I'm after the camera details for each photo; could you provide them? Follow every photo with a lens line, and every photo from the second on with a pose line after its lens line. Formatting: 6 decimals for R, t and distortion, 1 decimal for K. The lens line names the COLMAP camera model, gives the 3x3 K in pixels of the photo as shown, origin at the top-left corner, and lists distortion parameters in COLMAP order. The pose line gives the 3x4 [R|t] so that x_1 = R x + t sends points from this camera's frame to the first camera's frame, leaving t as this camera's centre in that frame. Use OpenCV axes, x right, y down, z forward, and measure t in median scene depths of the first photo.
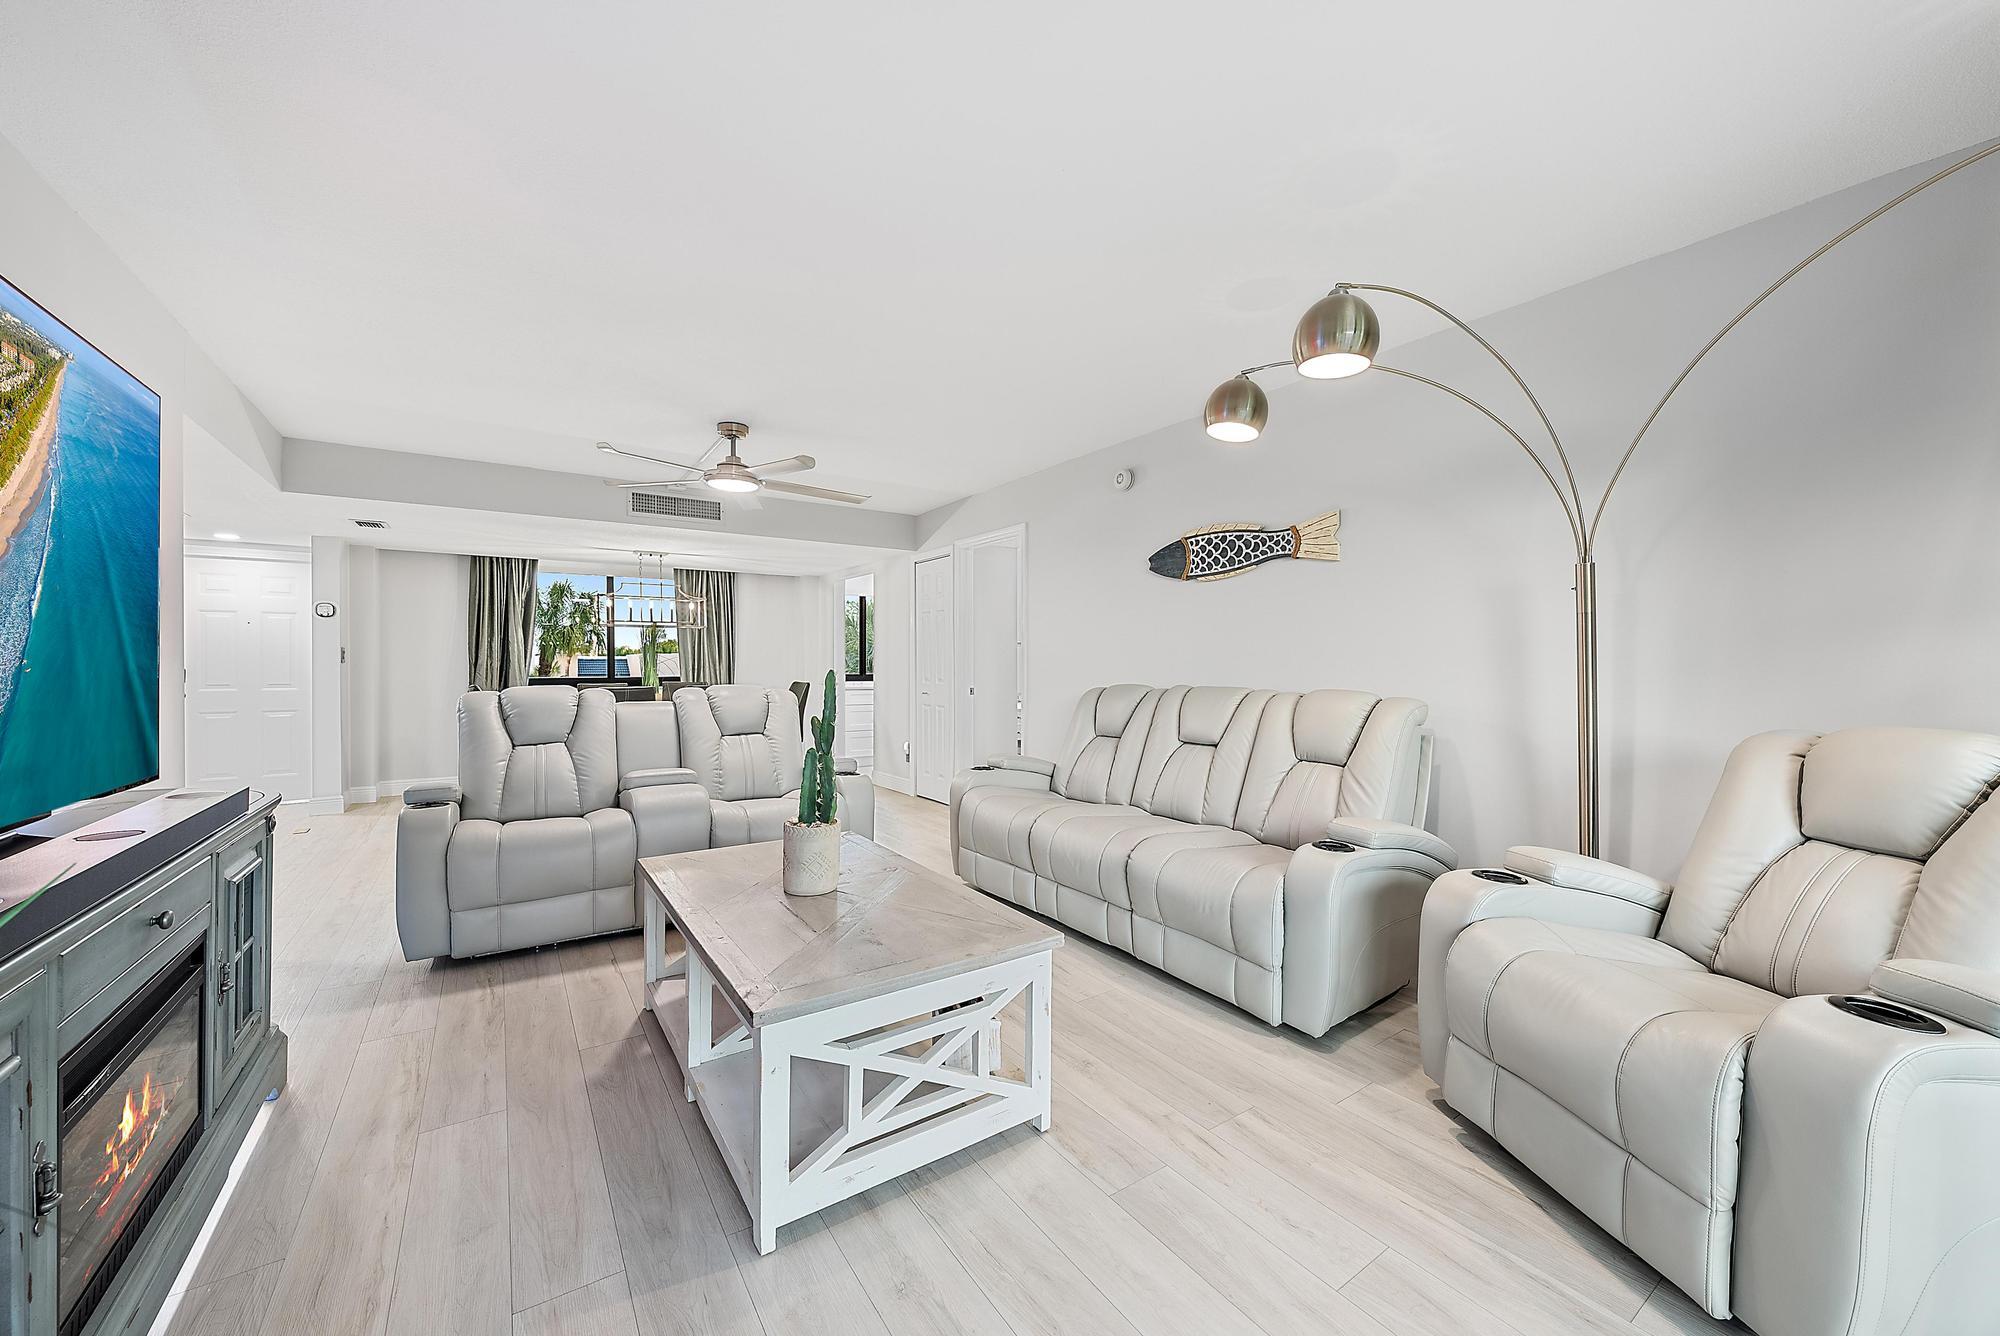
lens RADIAL K [[746.2, 0, 1011.9], [0, 746.2, 659.6], [0, 0, 1]] dist [0.000894, 0.000002]
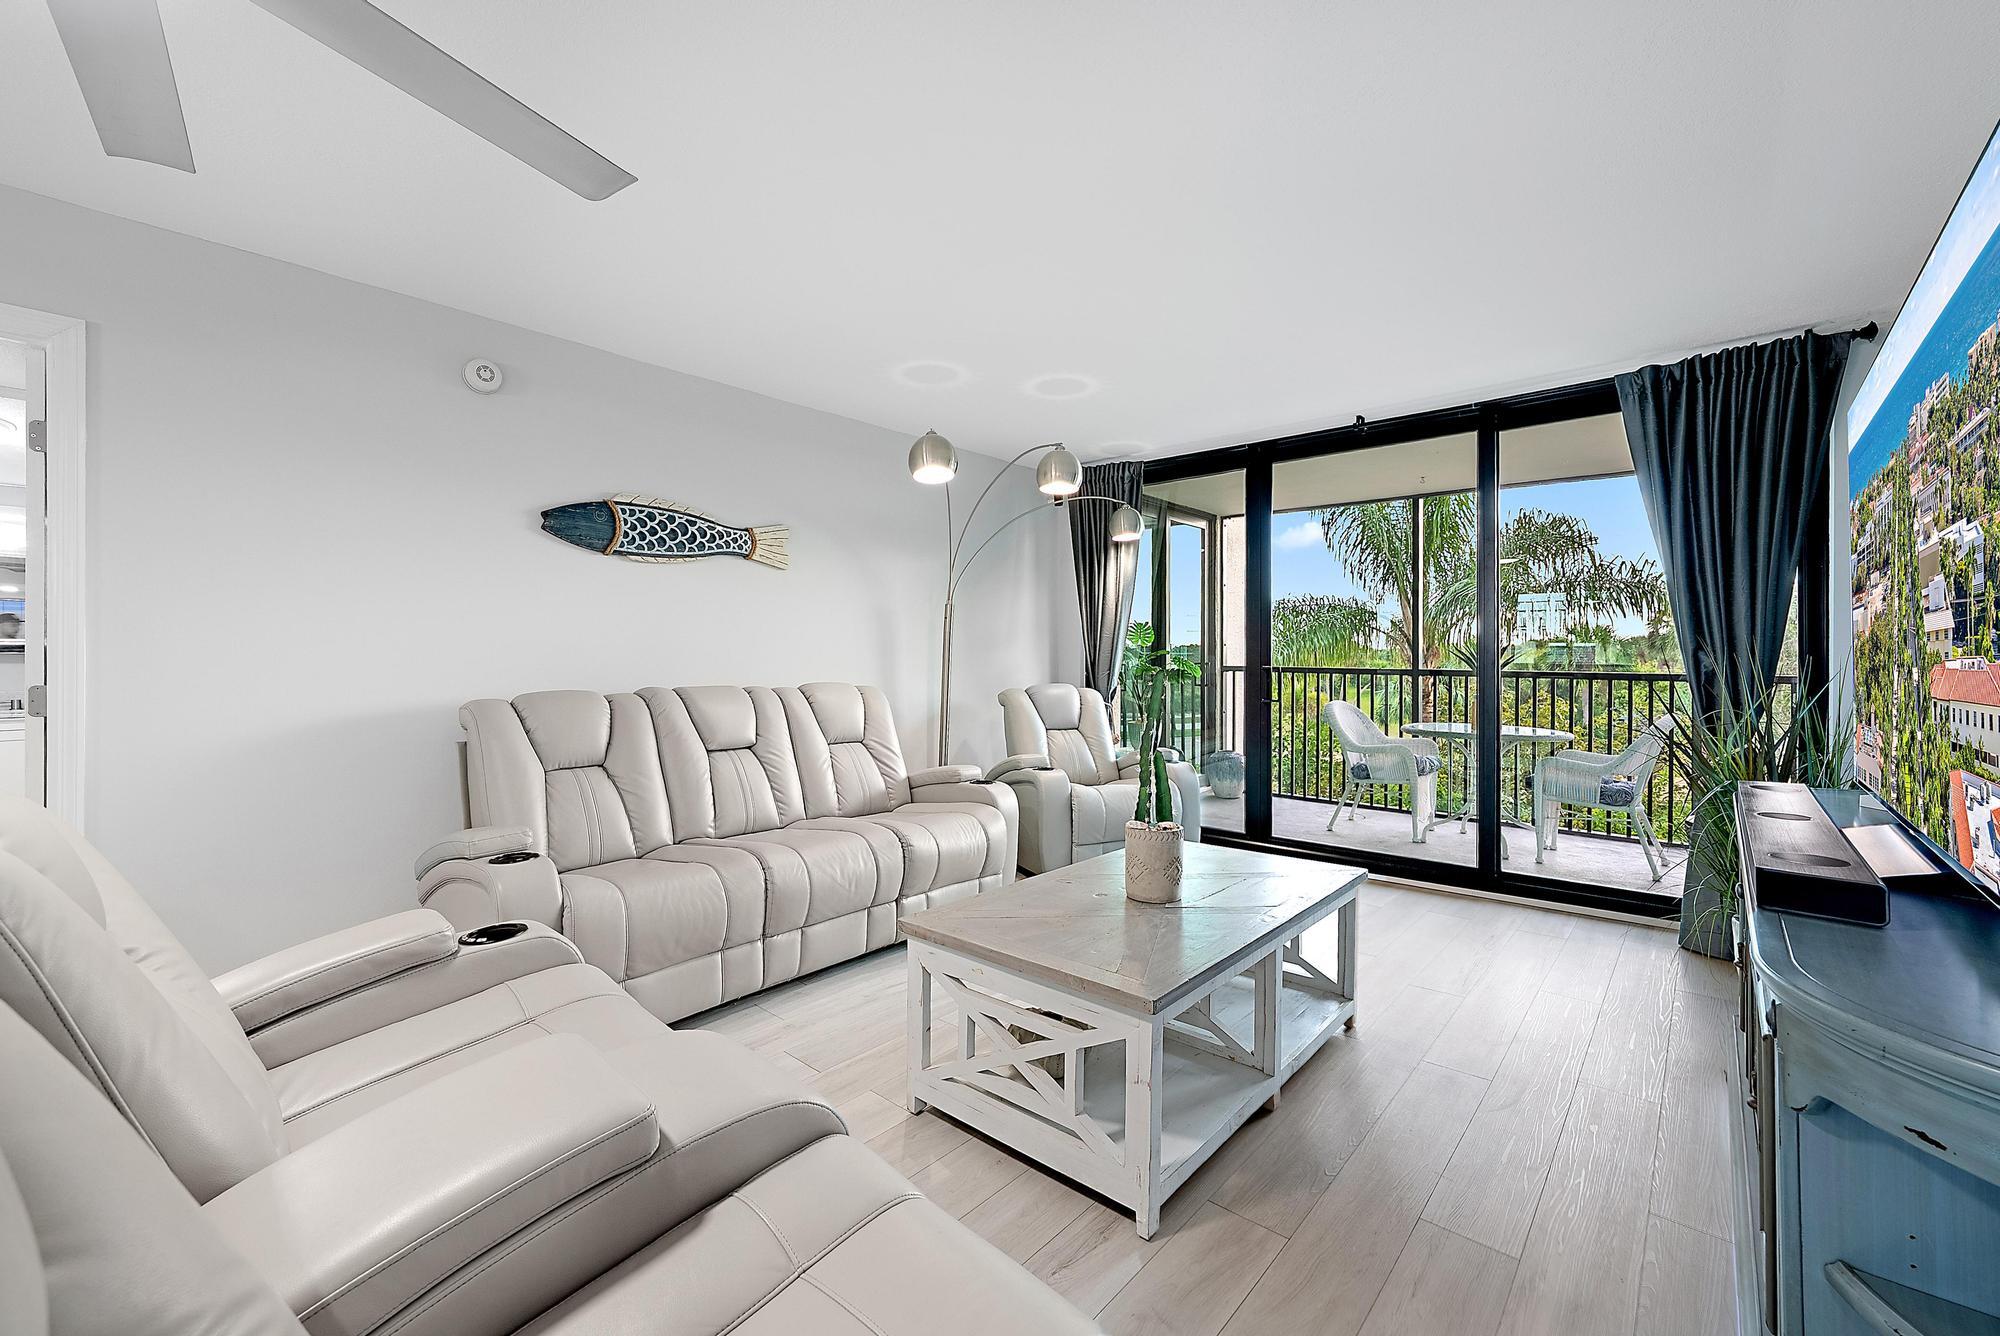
lens RADIAL K [[787.8, 0, 1007.7], [0, 787.8, 659.7], [0, 0, 1]] dist [-0.017434, -0.000046]
pose [[-0.230616, -0.006212, 0.973025, -0.724181], [-0.007089, 0.999964, 0.004704, -0.003461], [-0.973019, -0.005813, -0.230652, 0.849150]]
